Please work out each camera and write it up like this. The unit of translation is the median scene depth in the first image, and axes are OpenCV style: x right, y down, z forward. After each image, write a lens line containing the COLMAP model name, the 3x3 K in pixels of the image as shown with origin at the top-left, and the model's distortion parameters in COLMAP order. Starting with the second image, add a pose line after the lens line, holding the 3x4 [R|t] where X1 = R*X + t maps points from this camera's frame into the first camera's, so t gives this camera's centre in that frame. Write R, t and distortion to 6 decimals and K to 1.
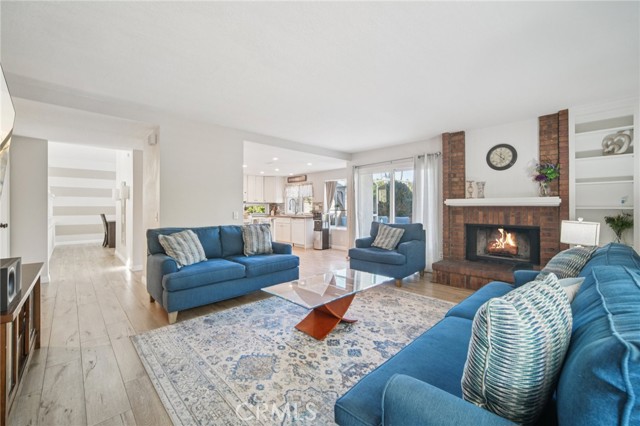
lens RADIAL K [[258.8, 0, 320.0], [0, 258.8, 213.0], [0, 0, 1]] dist [-0.002413, -0.000092]
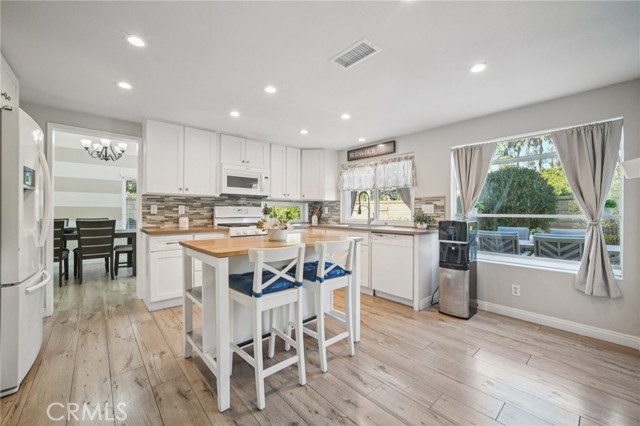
lens RADIAL K [[258.8, 0, 320.0], [0, 258.8, 213.0], [0, 0, 1]] dist [-0.002413, -0.000092]
pose [[0.999048, 0.002291, -0.043563, -0.346135], [-0.002909, 0.999896, -0.014136, -0.016064], [0.043526, 0.014249, 0.998951, 1.089630]]
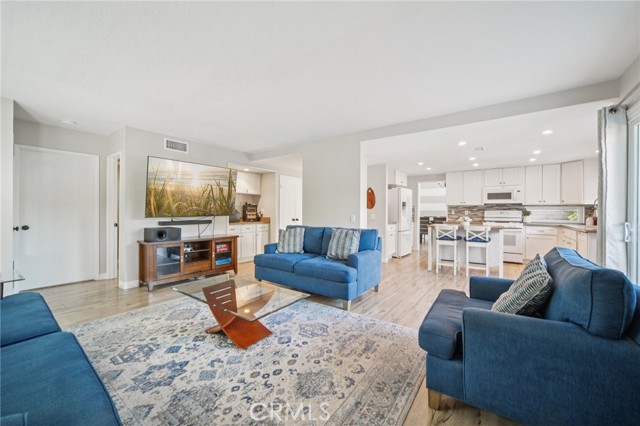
lens RADIAL K [[251.6, 0, 320.0], [0, 251.6, 213.0], [0, 0, 1]] dist [-0.001233, 0.000029]
pose [[0.161164, 0.004168, -0.986919, 0.627417], [-0.026384, 0.999652, -0.000087, -0.009796], [0.986575, 0.026053, 0.161218, 0.723739]]
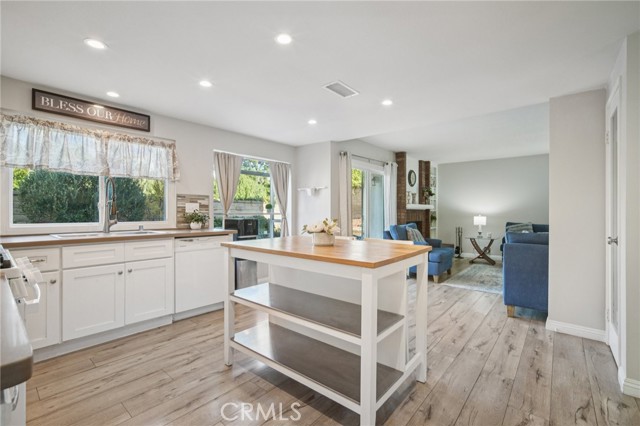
lens RADIAL K [[286.2, 0, 320.0], [0, 286.2, 213.0], [0, 0, 1]] dist [-0.000296, 0.000115]
pose [[-0.094437, -0.009606, 0.995485, -0.951870], [0.017498, 0.999783, 0.011307, -0.029634], [-0.995377, 0.018487, -0.094248, 1.661565]]
